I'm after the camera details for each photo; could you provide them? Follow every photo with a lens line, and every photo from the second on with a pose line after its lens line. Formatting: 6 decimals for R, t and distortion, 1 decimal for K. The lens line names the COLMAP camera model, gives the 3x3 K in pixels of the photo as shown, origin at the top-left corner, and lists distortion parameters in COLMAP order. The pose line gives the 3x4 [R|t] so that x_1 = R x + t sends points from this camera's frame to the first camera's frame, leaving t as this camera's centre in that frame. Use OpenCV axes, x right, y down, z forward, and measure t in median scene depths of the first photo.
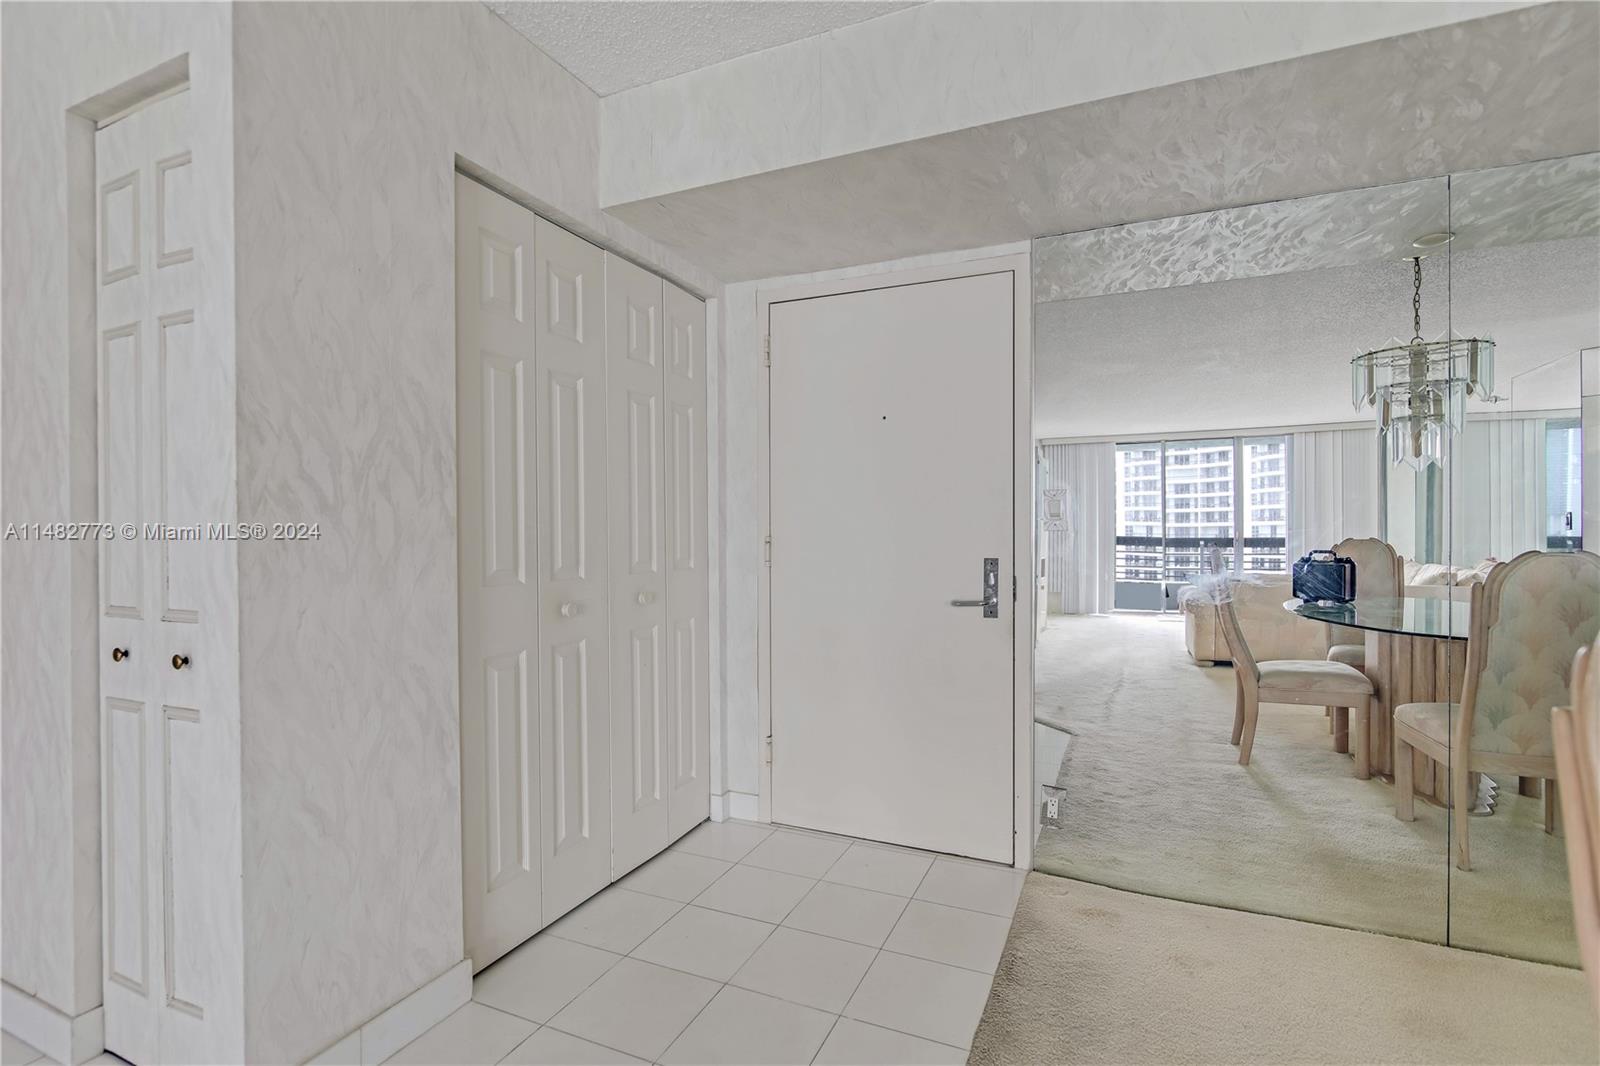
lens RADIAL K [[746.7, 0, 803.4], [0, 746.7, 524.4], [0, 0, 1]] dist [-0.010595, -0.000072]
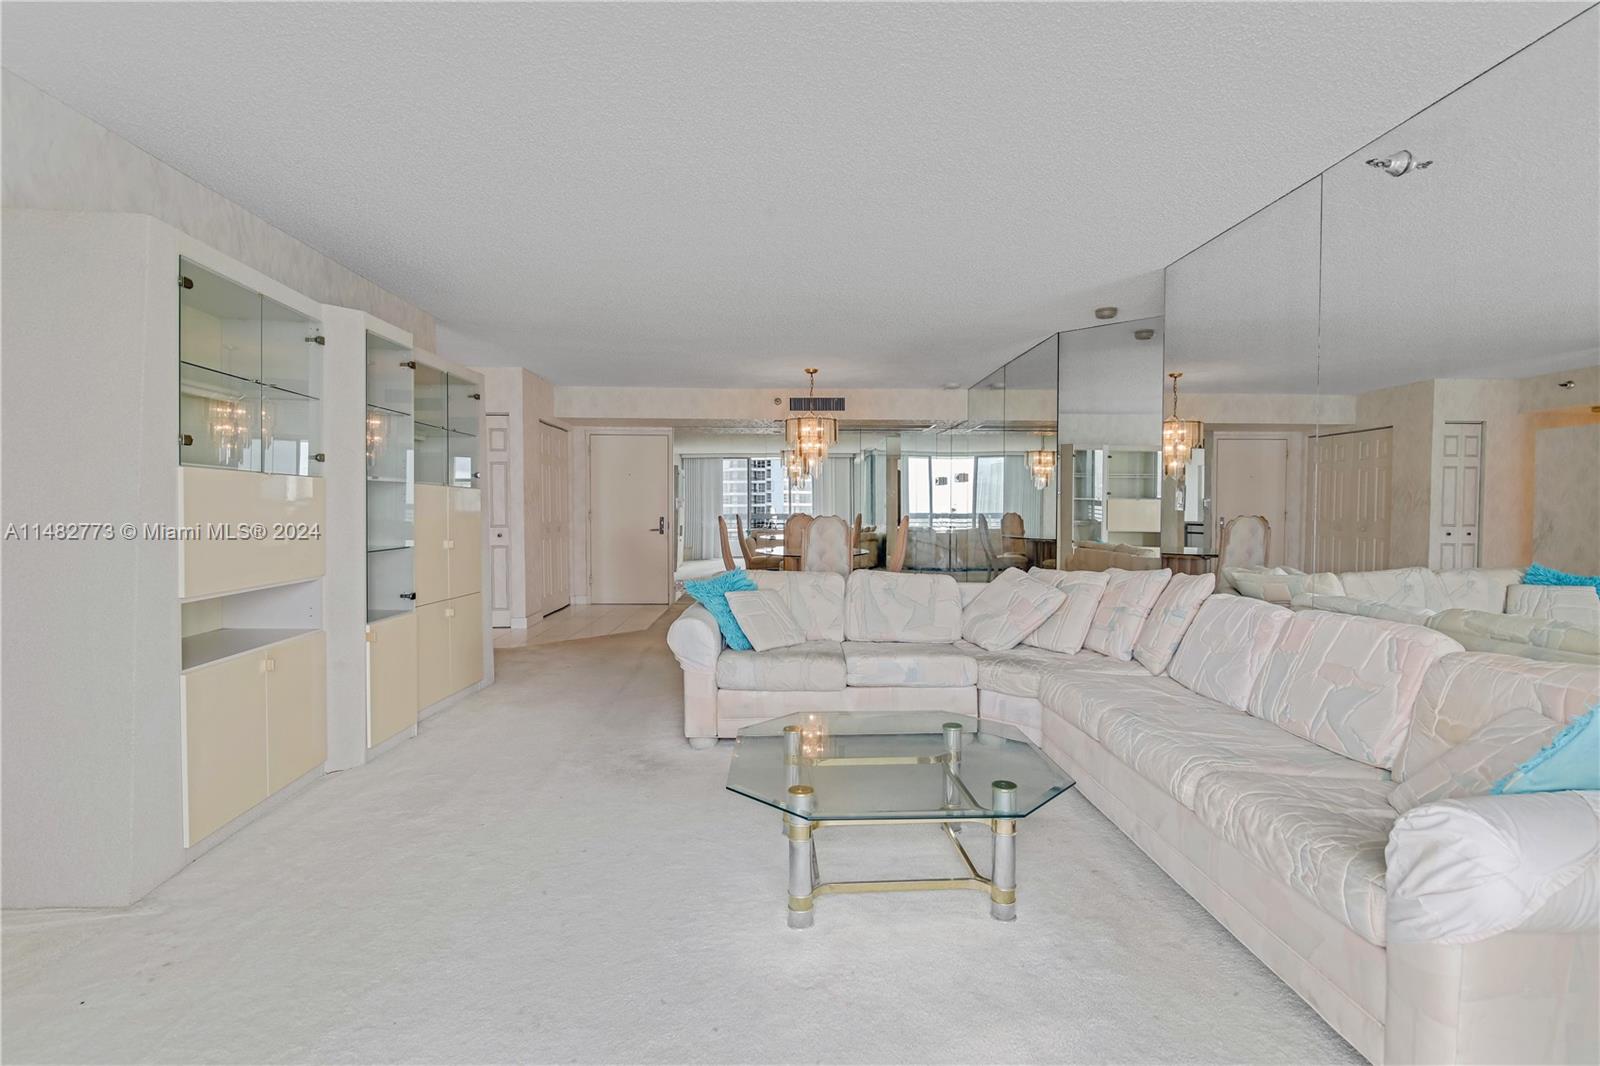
lens RADIAL K [[746.7, 0, 803.4], [0, 746.7, 524.4], [0, 0, 1]] dist [-0.010595, -0.000072]
pose [[0.893302, -0.008366, 0.449378, -0.176389], [-0.004165, 0.999630, 0.026889, -0.003798], [-0.449437, -0.025891, 0.892937, -0.586610]]
